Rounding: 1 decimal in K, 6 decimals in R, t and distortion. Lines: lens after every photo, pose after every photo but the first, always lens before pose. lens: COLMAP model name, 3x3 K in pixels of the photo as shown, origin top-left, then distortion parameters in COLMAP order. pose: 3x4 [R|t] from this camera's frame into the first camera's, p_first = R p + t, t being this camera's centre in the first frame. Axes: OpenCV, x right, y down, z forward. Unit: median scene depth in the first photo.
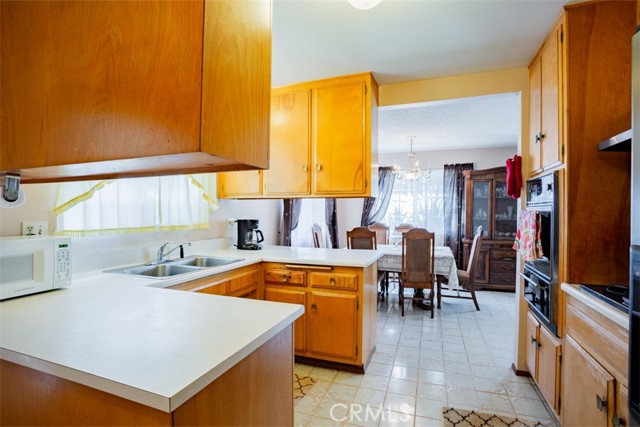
lens RADIAL K [[311.7, 0, 326.4], [0, 311.7, 209.9], [0, 0, 1]] dist [-0.071749, 0.032110]
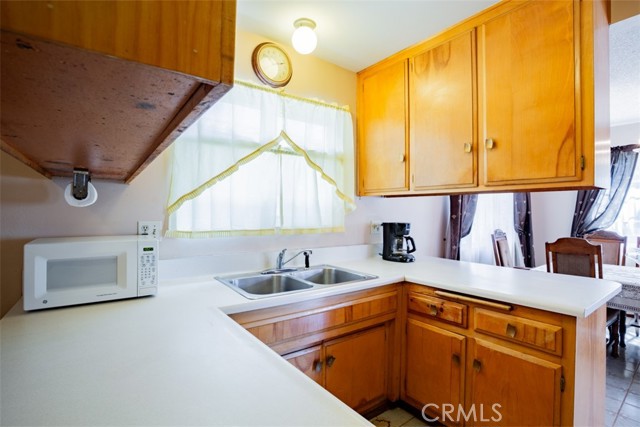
lens RADIAL K [[311.7, 0, 326.4], [0, 311.7, 209.9], [0, 0, 1]] dist [-0.071749, 0.032110]
pose [[0.840825, 0.001666, -0.541305, 0.031686], [-0.004060, 0.999987, -0.003229, 0.002090], [0.541292, 0.004913, 0.840820, 0.292349]]
